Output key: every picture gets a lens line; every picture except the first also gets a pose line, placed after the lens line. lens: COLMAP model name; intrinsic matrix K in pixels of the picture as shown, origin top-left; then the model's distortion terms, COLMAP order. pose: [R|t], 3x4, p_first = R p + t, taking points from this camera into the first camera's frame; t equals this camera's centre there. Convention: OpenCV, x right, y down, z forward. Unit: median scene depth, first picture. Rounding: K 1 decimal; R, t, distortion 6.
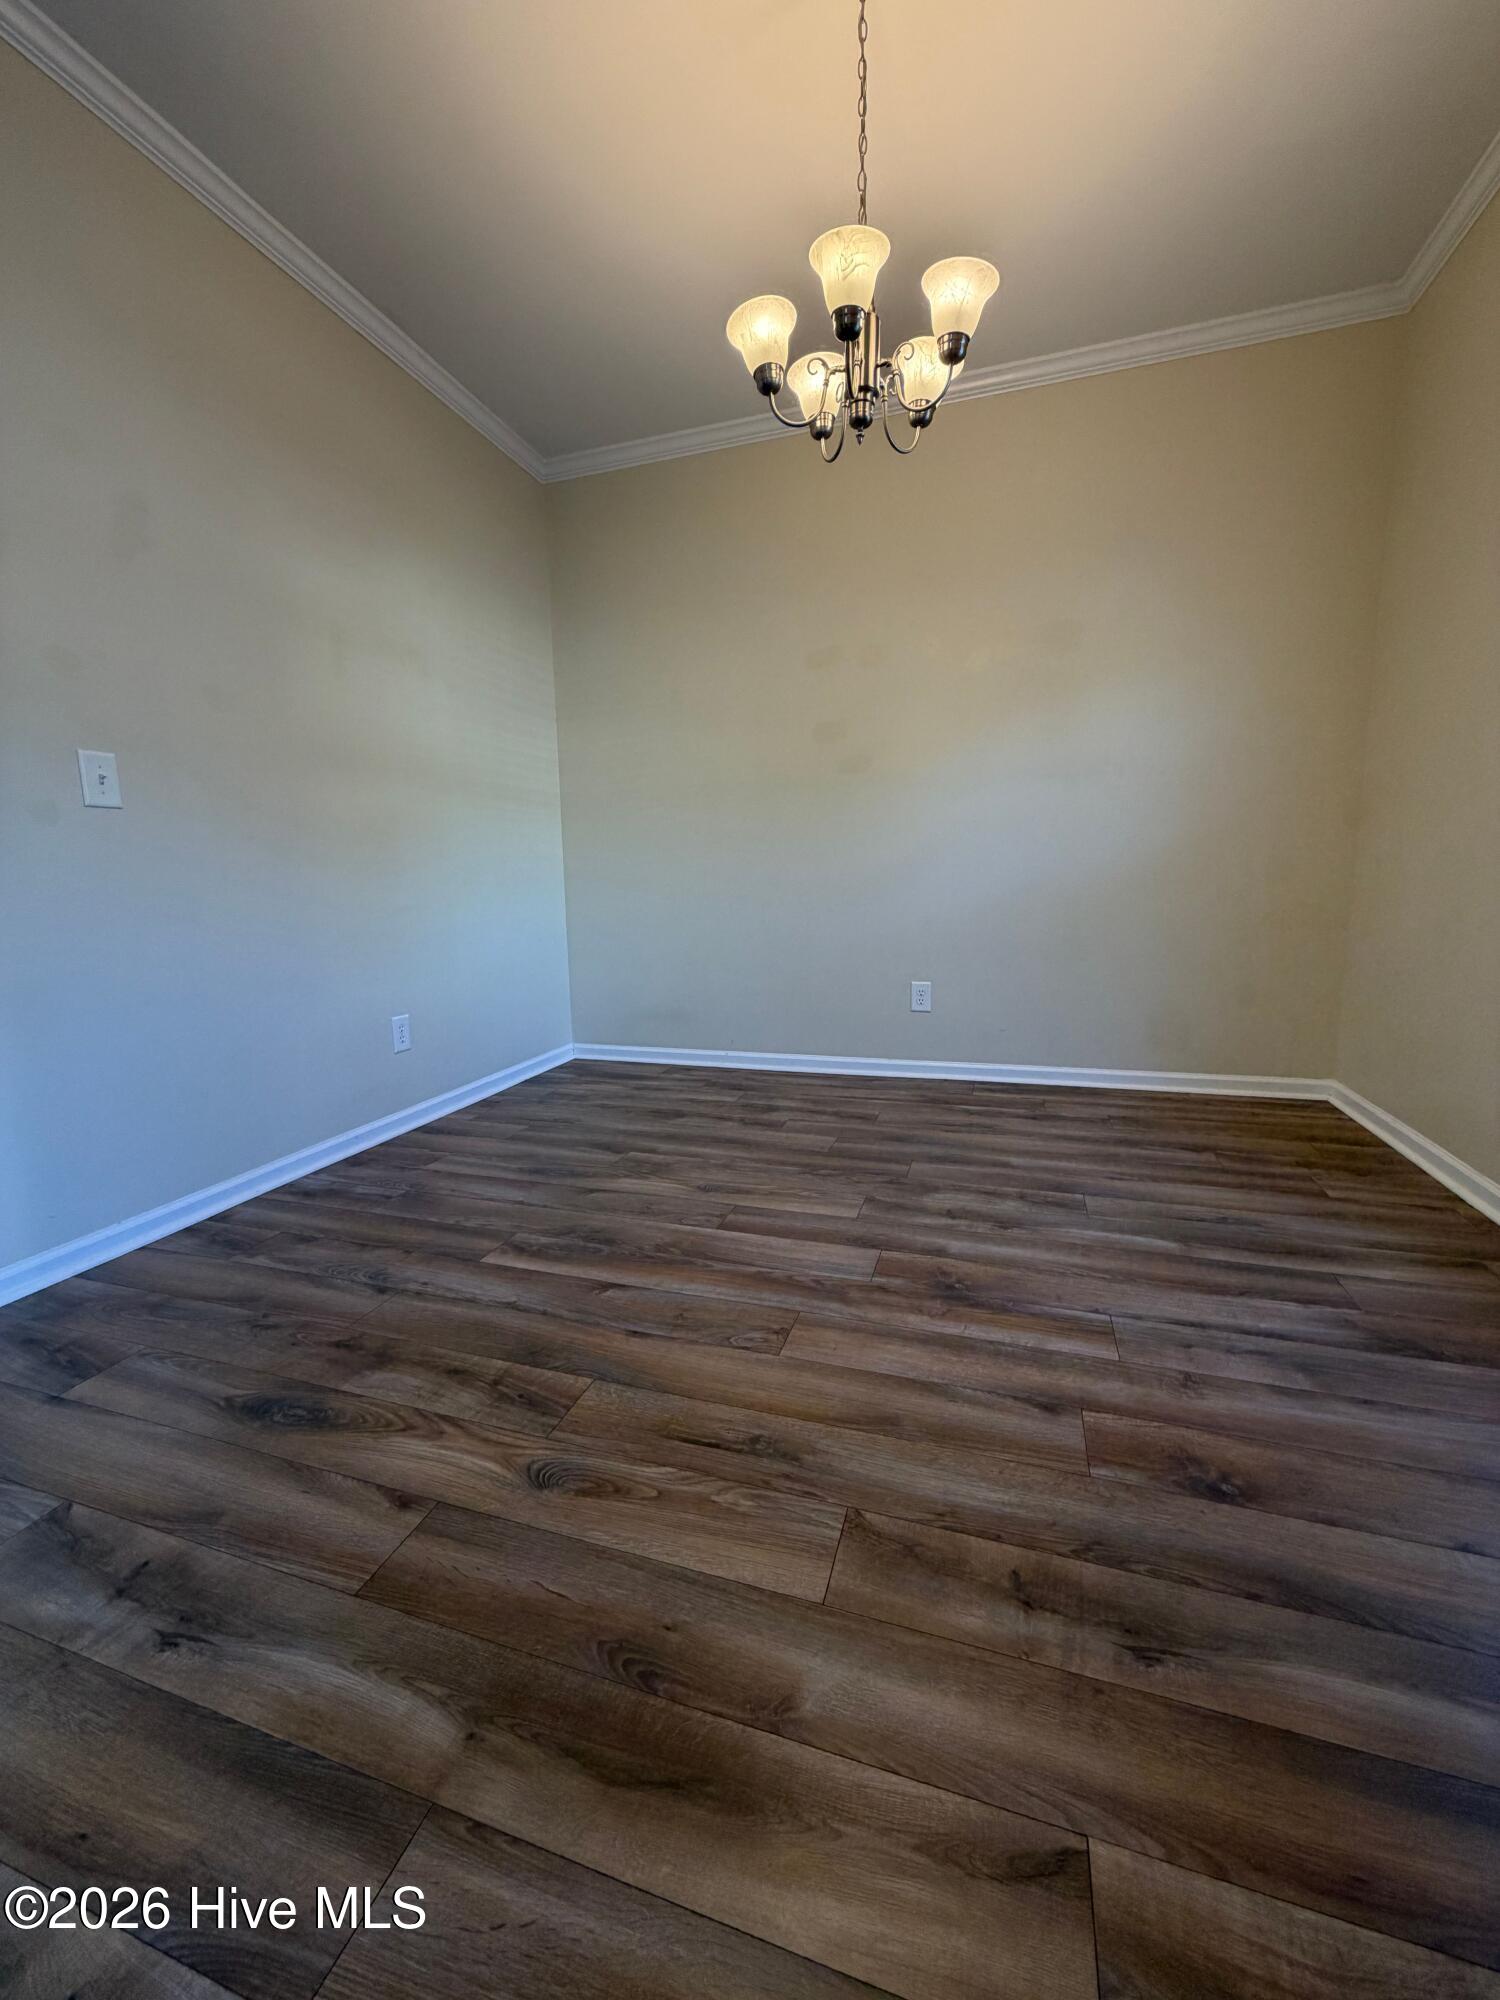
lens RADIAL K [[793.4, 0, 760.5], [0, 793.4, 1002.2], [0, 0, 1]] dist [-0.002730, 0.000037]
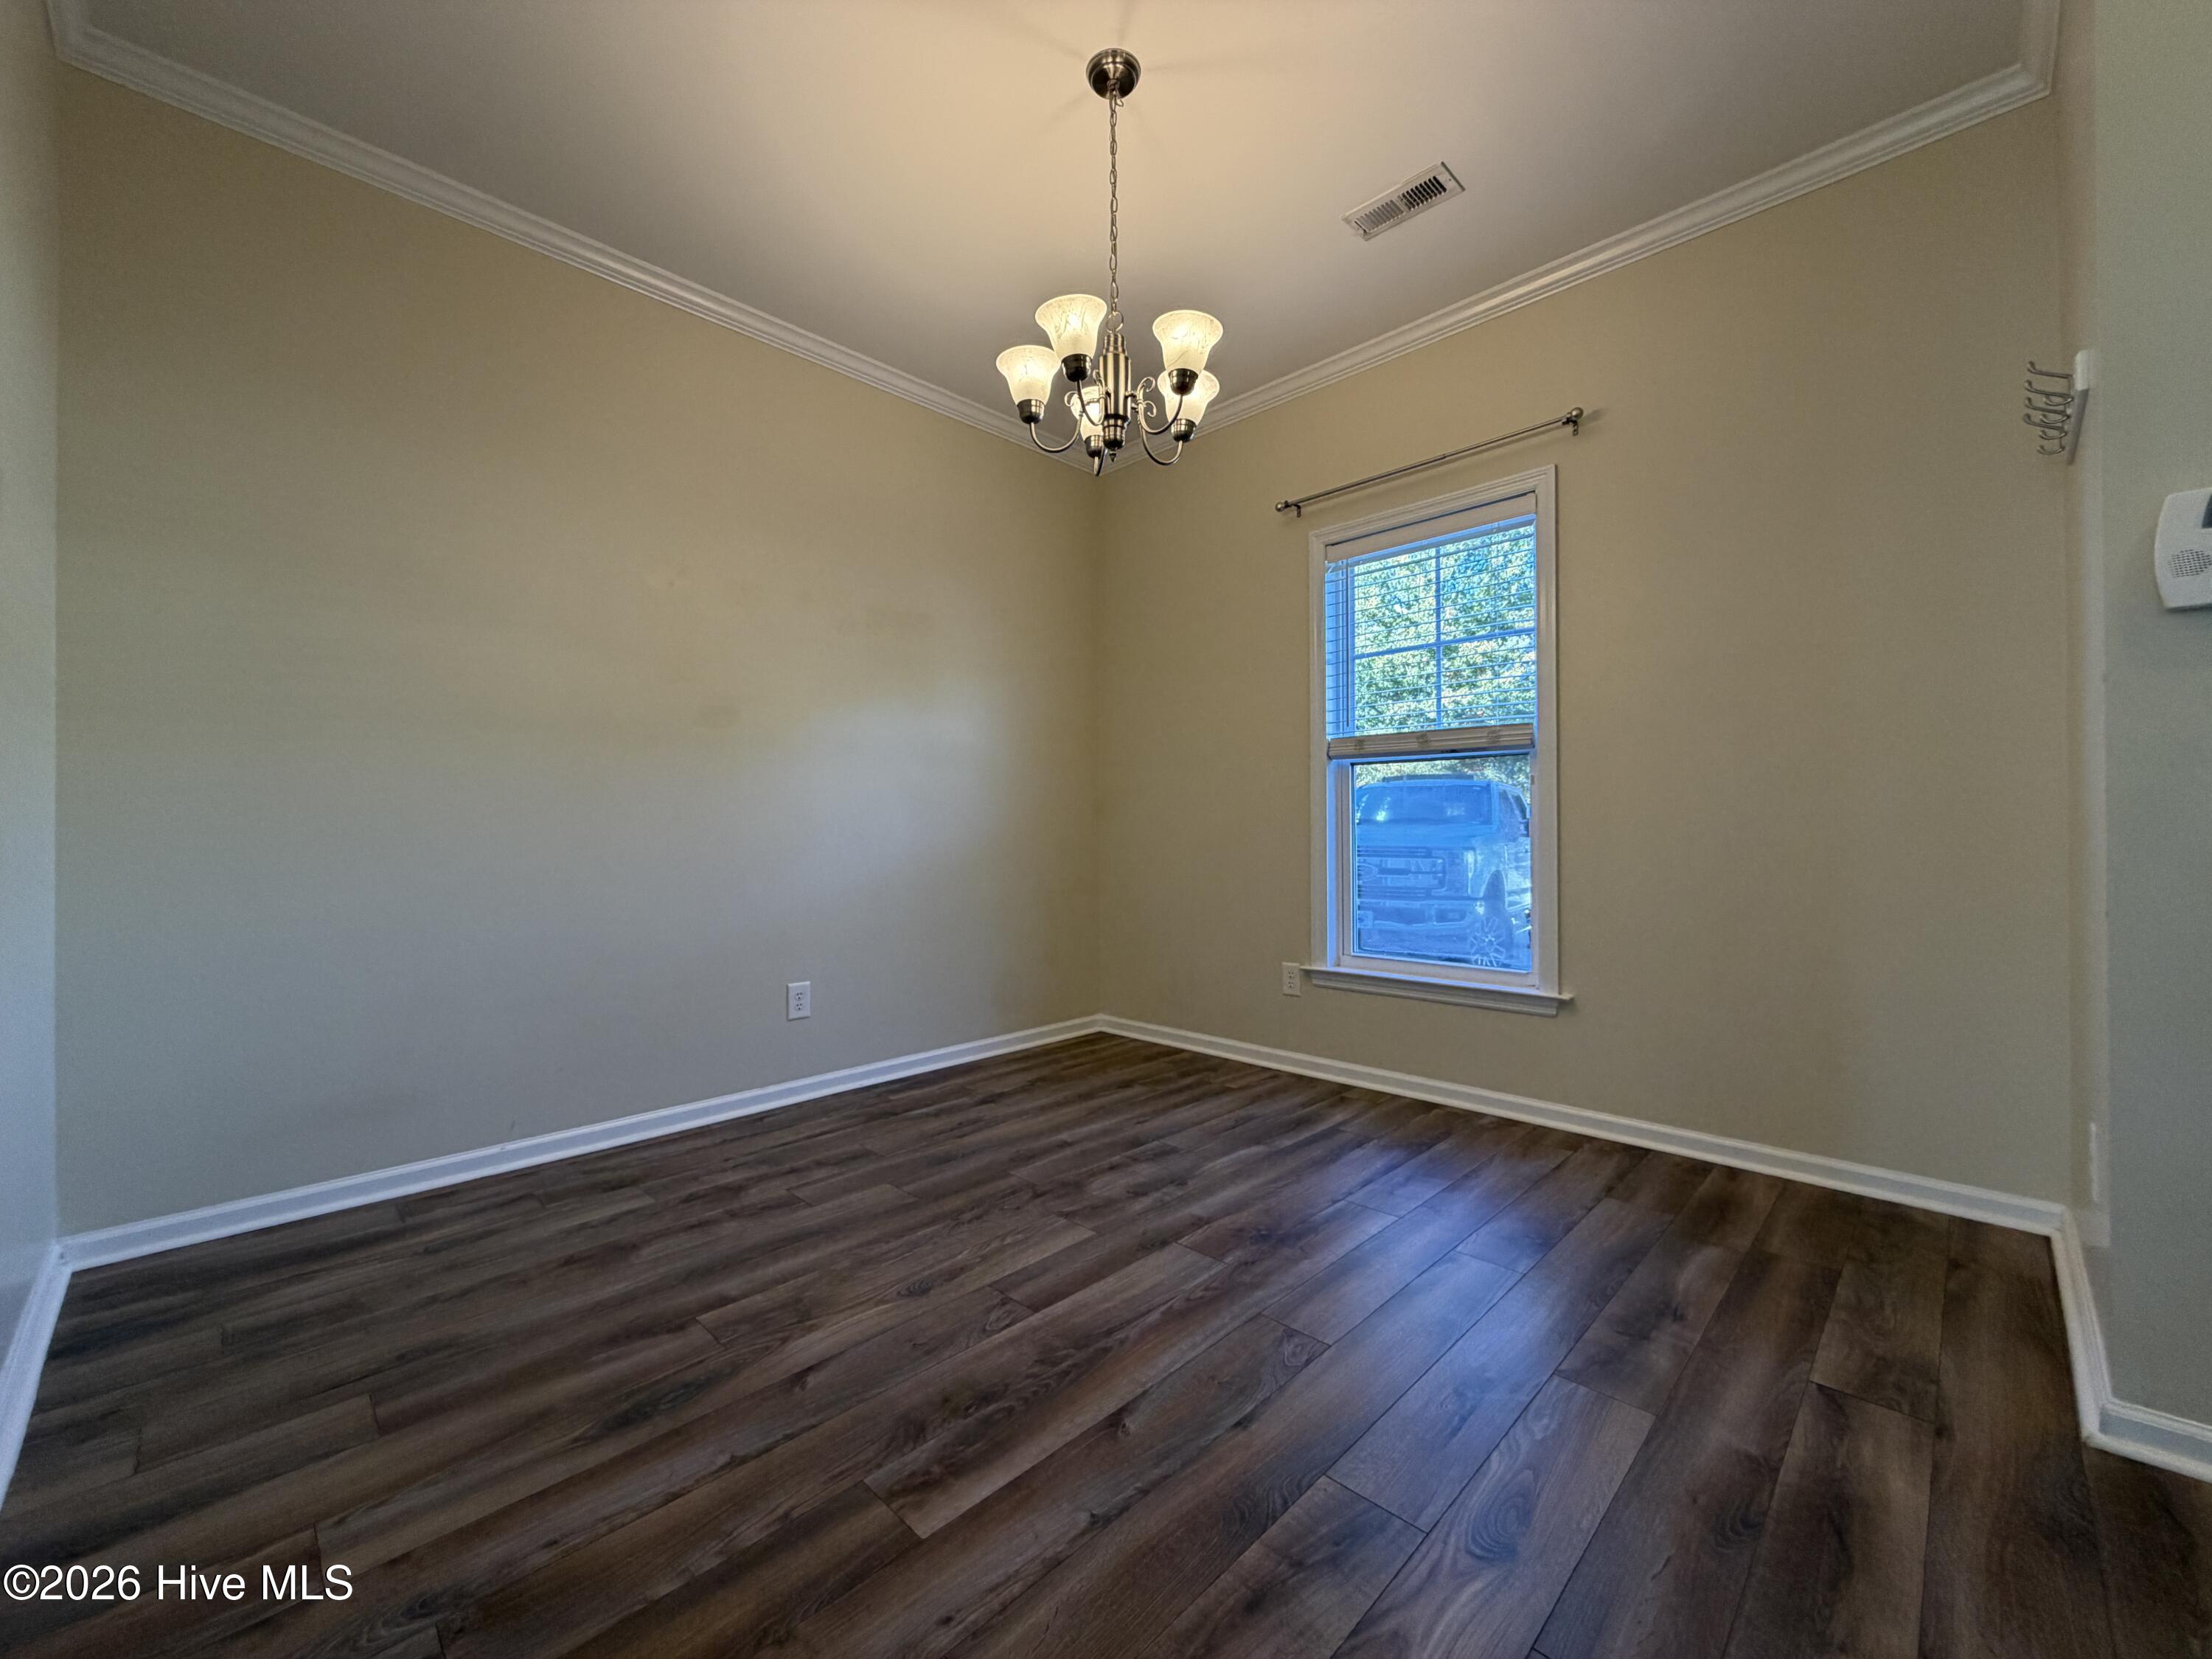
lens RADIAL K [[877.5, 0, 1108.7], [0, 877.5, 821.8], [0, 0, 1]] dist [-0.002730, 0.000037]
pose [[0.454051, 0.030679, 0.890447, -0.729666], [0.137773, 0.984969, -0.104188, -0.077863], [-0.880259, 0.169987, 0.443000, 0.440094]]
